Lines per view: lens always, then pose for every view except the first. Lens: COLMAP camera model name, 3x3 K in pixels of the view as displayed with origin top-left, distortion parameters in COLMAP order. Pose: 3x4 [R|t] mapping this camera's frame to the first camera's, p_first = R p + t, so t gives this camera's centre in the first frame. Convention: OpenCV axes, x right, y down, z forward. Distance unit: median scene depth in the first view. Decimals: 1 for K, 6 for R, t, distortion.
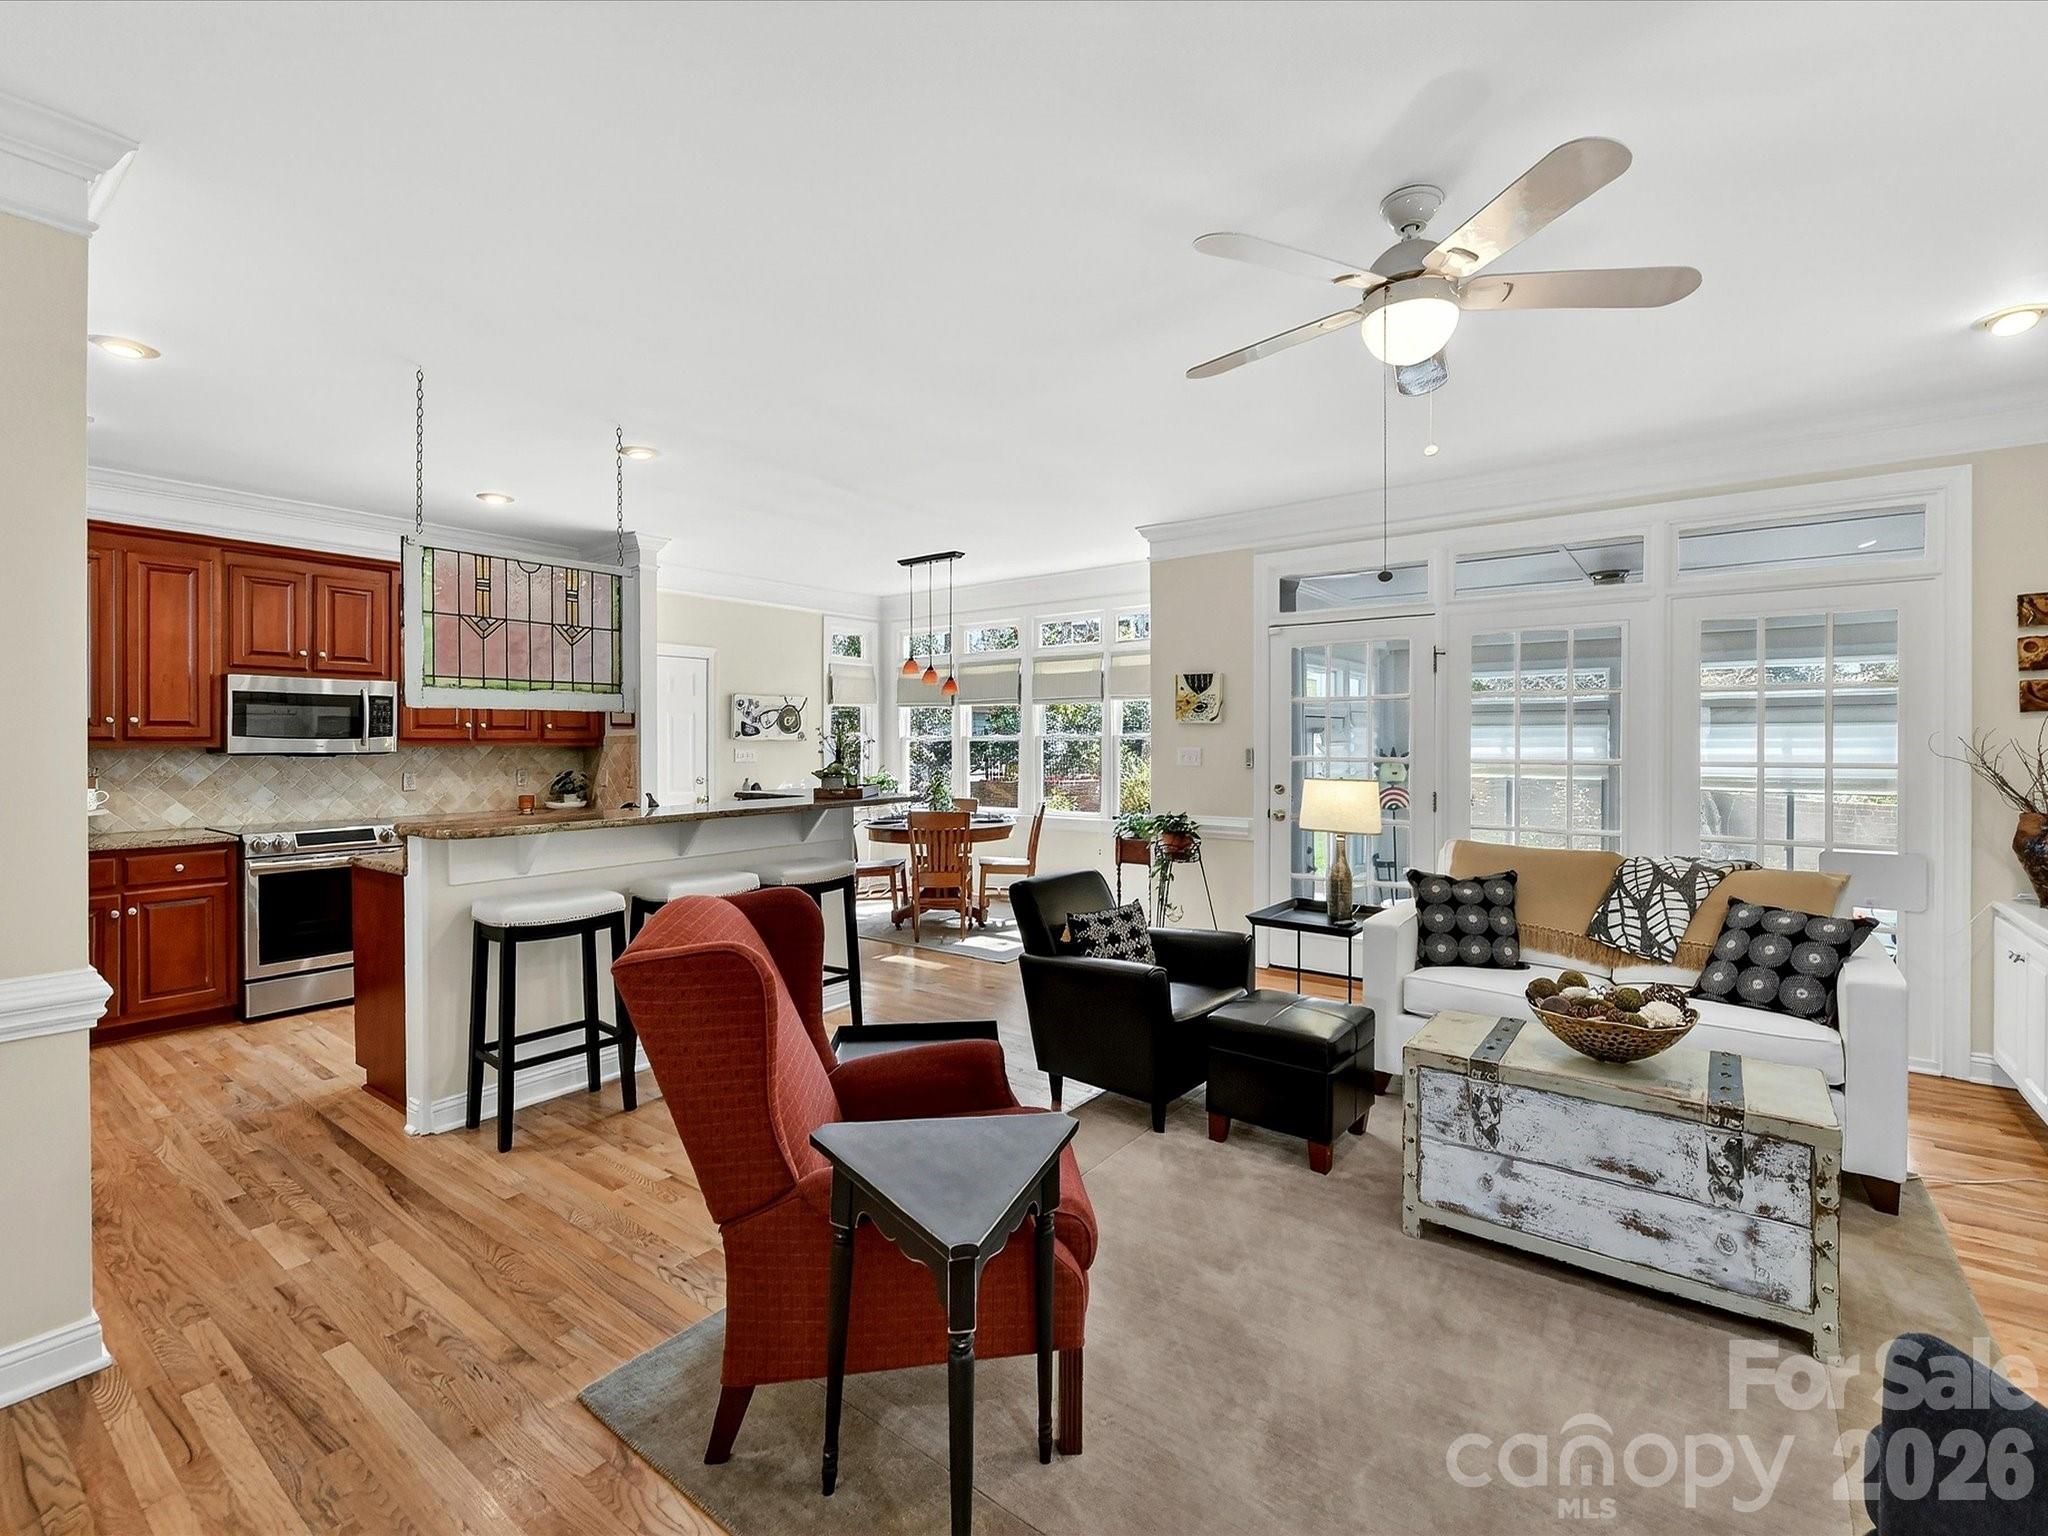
lens RADIAL K [[939.7, 0, 1027.6], [0, 939.7, 736.5], [0, 0, 1]] dist [0.003583, -0.002770]
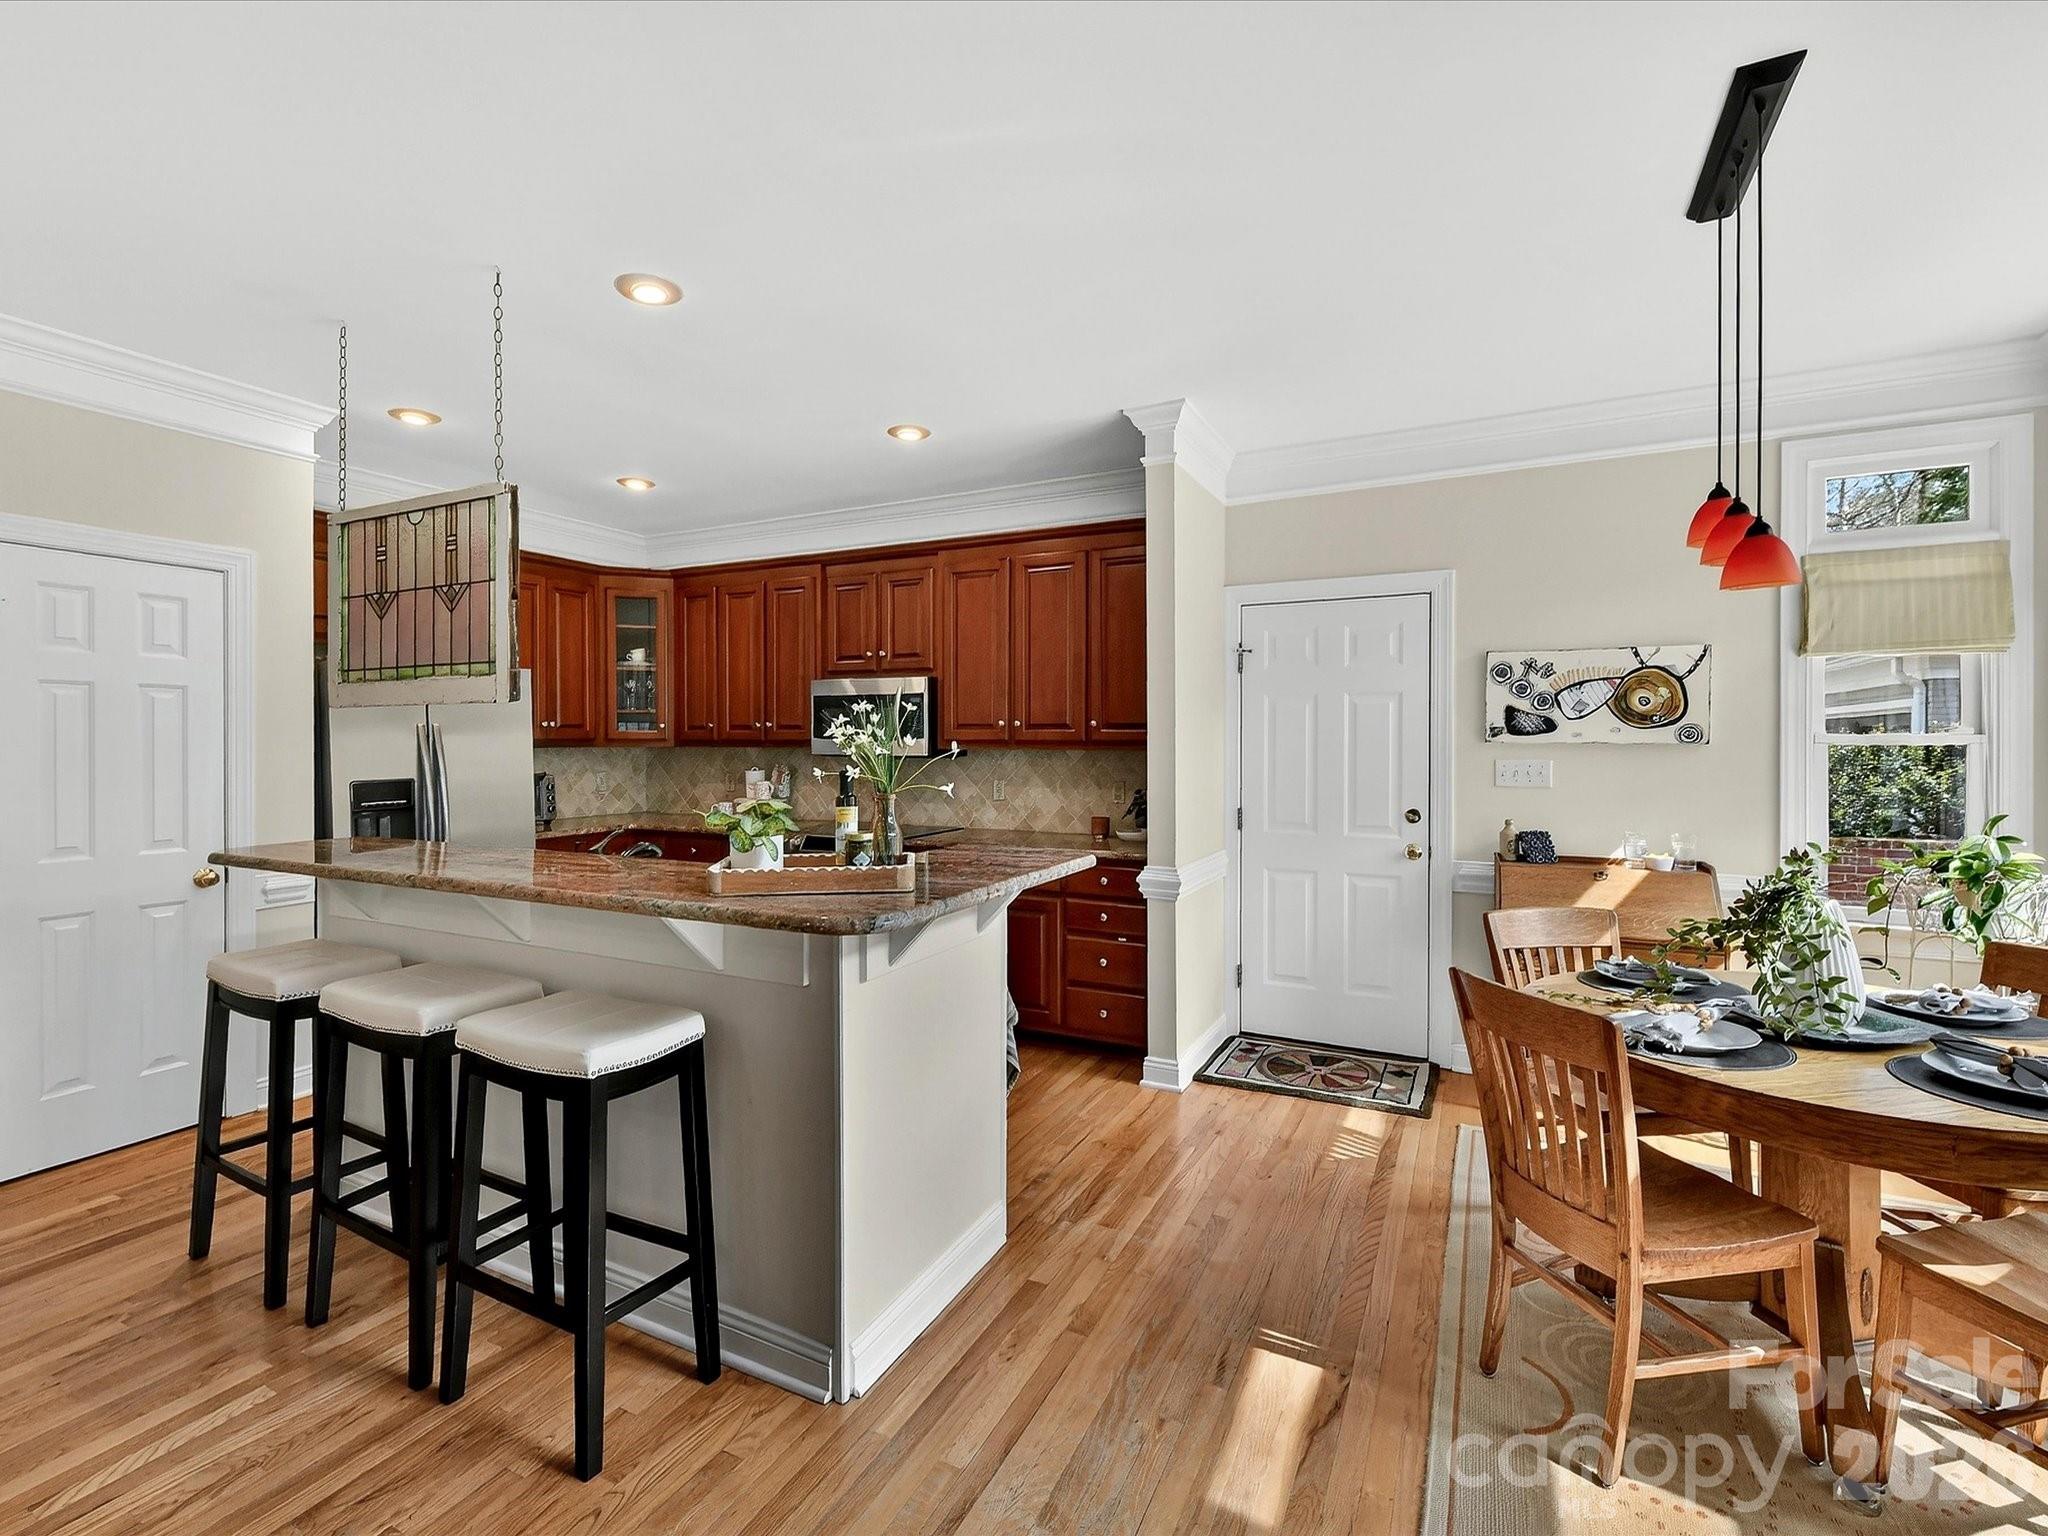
lens RADIAL K [[939.7, 0, 995.7], [0, 939.7, 726.9], [0, 0, 1]] dist [0.003583, -0.002770]
pose [[0.155765, -0.012077, -0.987720, 0.296384], [0.002587, 0.999927, -0.011818, 0.000474], [0.987791, -0.000714, 0.155785, 1.336860]]
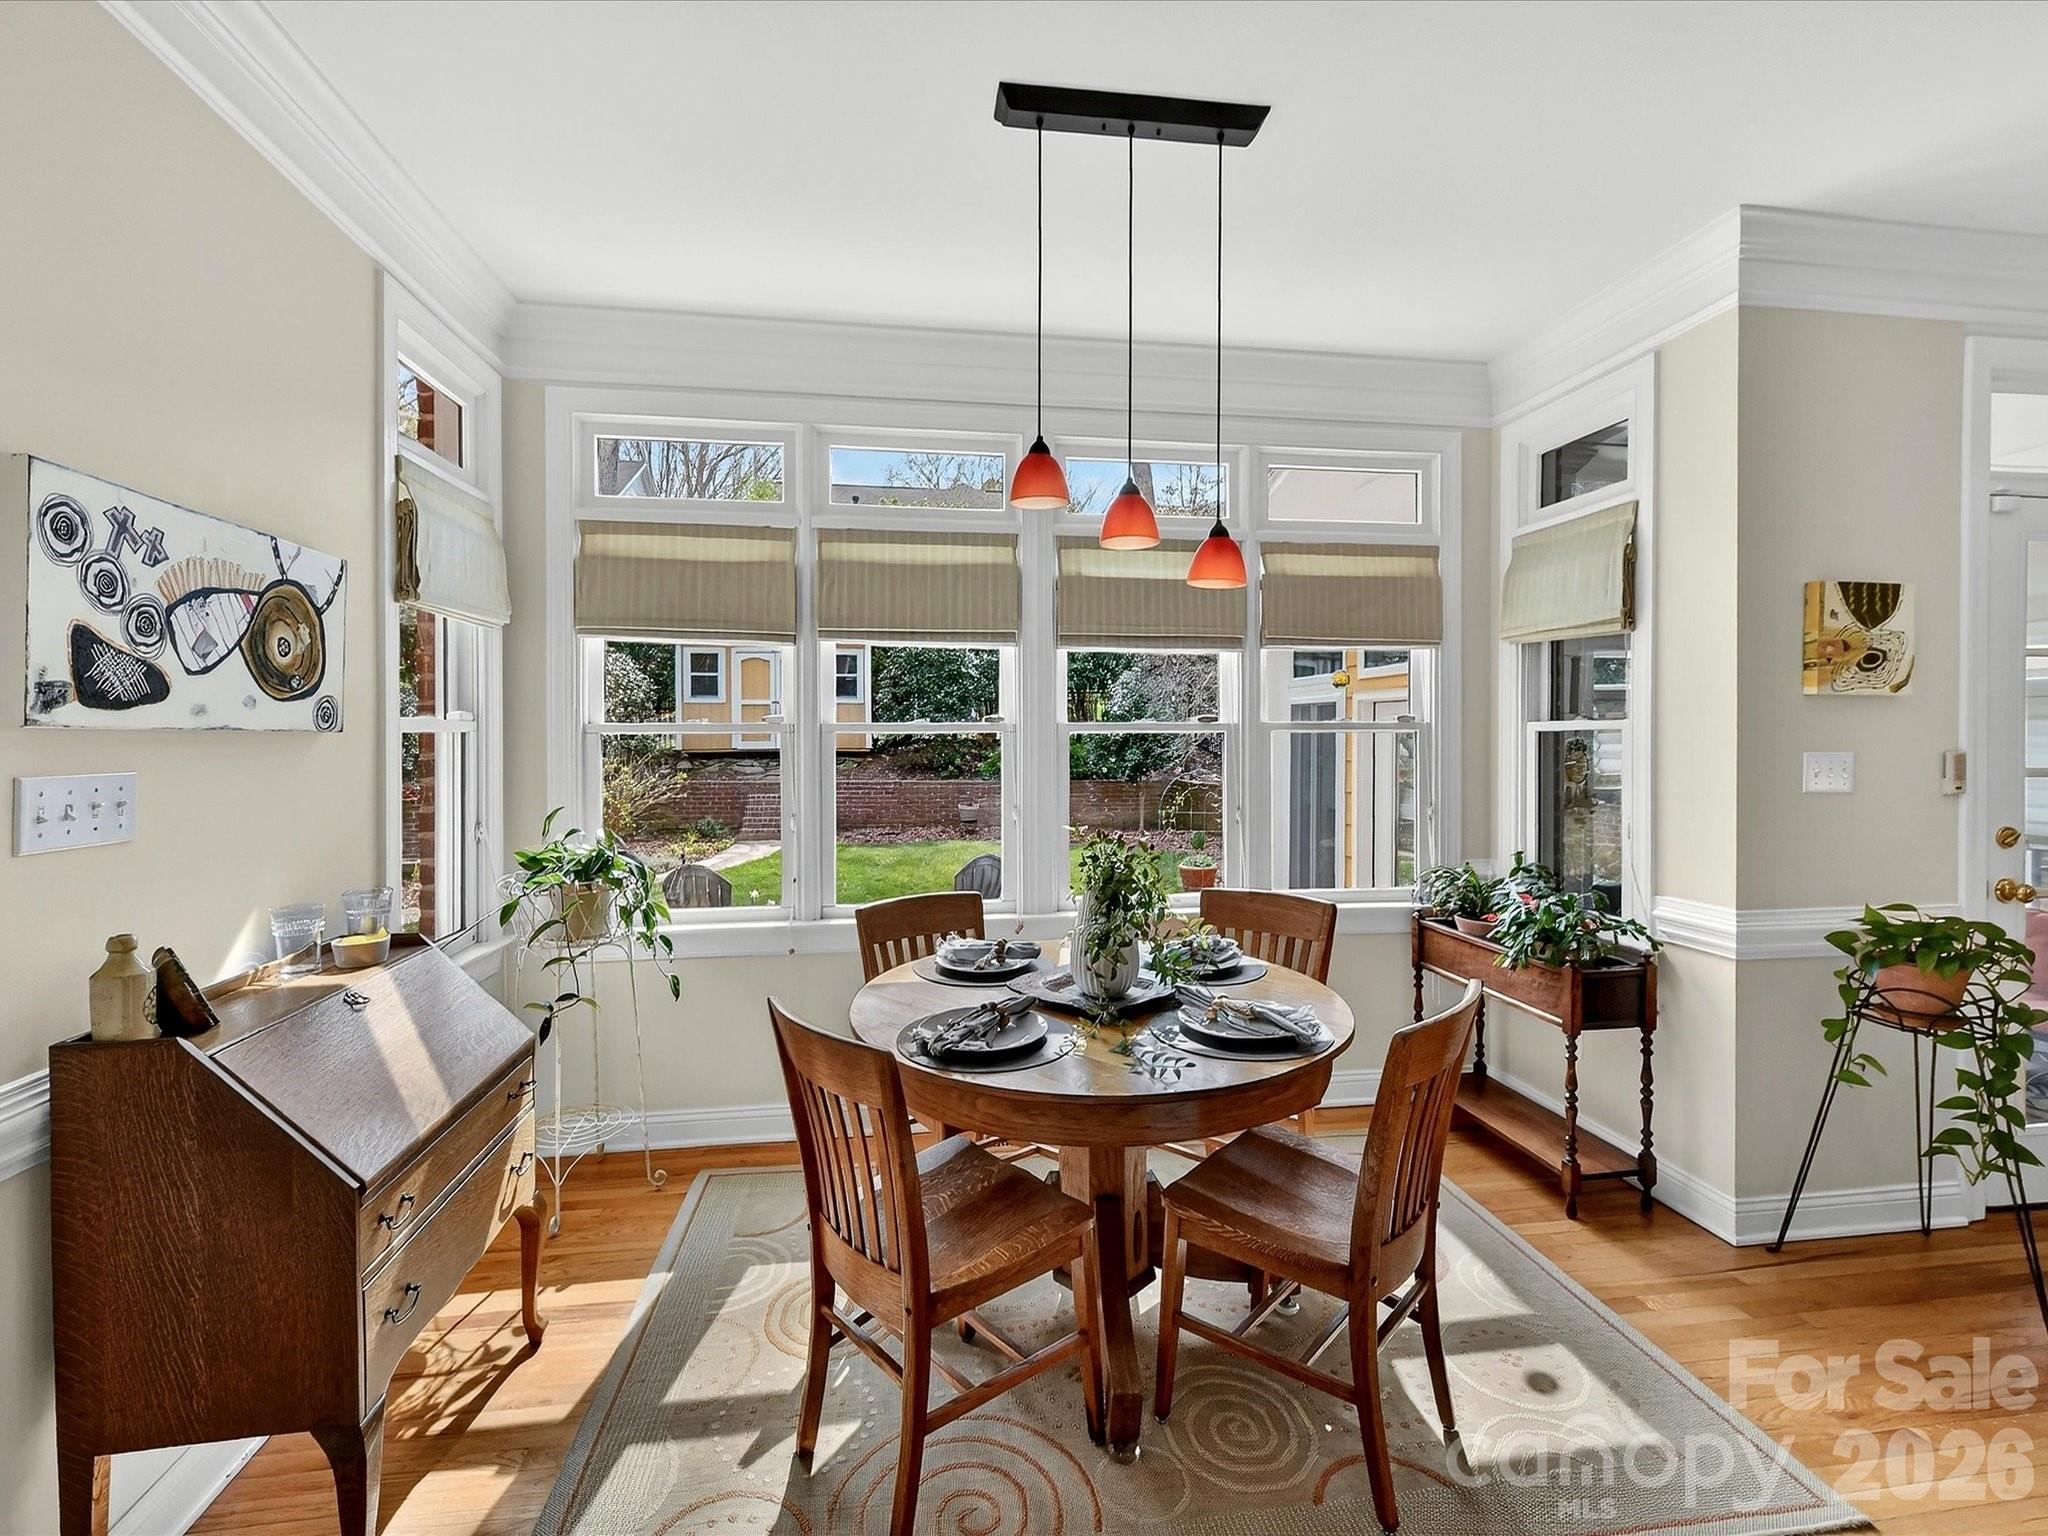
lens RADIAL K [[939.7, 0, 1030.2], [0, 939.7, 747.7], [0, 0, 1]] dist [0.003583, -0.002770]
pose [[0.691416, -0.008550, 0.722406, -0.628253], [-0.003559, 0.999878, 0.015241, 0.007864], [-0.722448, -0.013108, 0.691301, 1.523095]]
